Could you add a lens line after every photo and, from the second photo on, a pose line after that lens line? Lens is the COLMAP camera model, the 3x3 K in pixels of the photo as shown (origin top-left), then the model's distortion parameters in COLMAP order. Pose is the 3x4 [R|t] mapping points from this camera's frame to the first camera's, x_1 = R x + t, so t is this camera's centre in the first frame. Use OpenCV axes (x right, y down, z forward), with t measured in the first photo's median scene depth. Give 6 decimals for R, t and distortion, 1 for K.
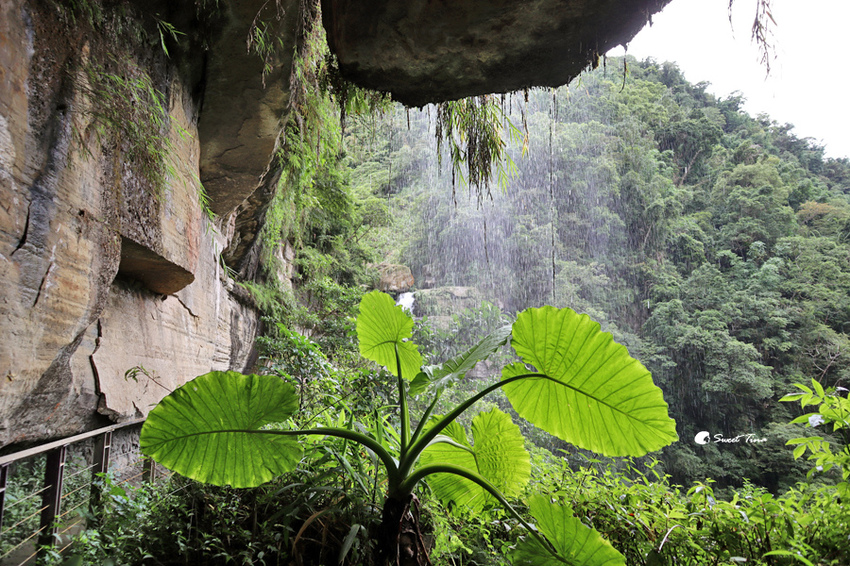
lens RADIAL K [[572.3, 0, 426.2], [0, 572.3, 280.2], [0, 0, 1]] dist [0.005366, 0.000861]
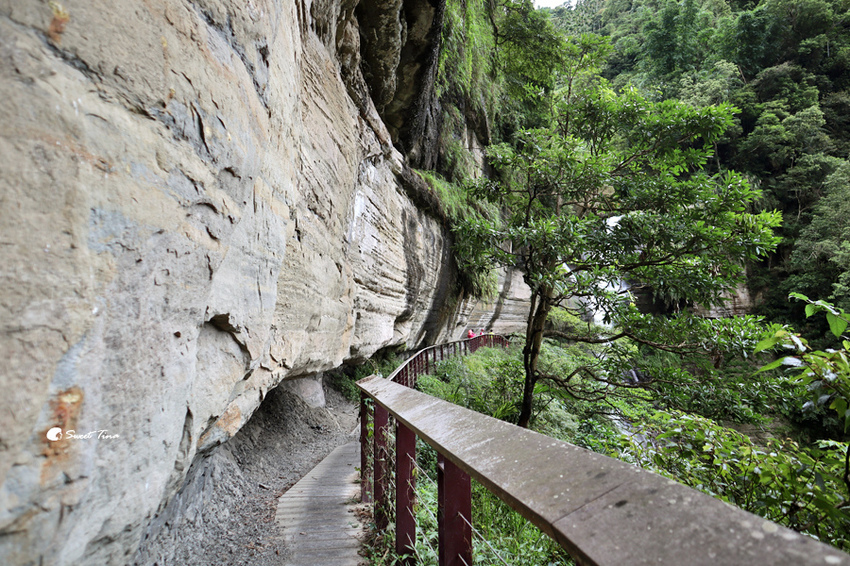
lens RADIAL K [[572.3, 0, 424.4], [0, 572.3, 283.2], [0, 0, 1]] dist [0.005366, 0.000861]
pose [[0.952818, -0.044113, -0.300319, -0.137231], [0.073682, 0.993405, 0.087850, 0.071042], [0.294463, -0.105833, 0.949785, 0.413473]]
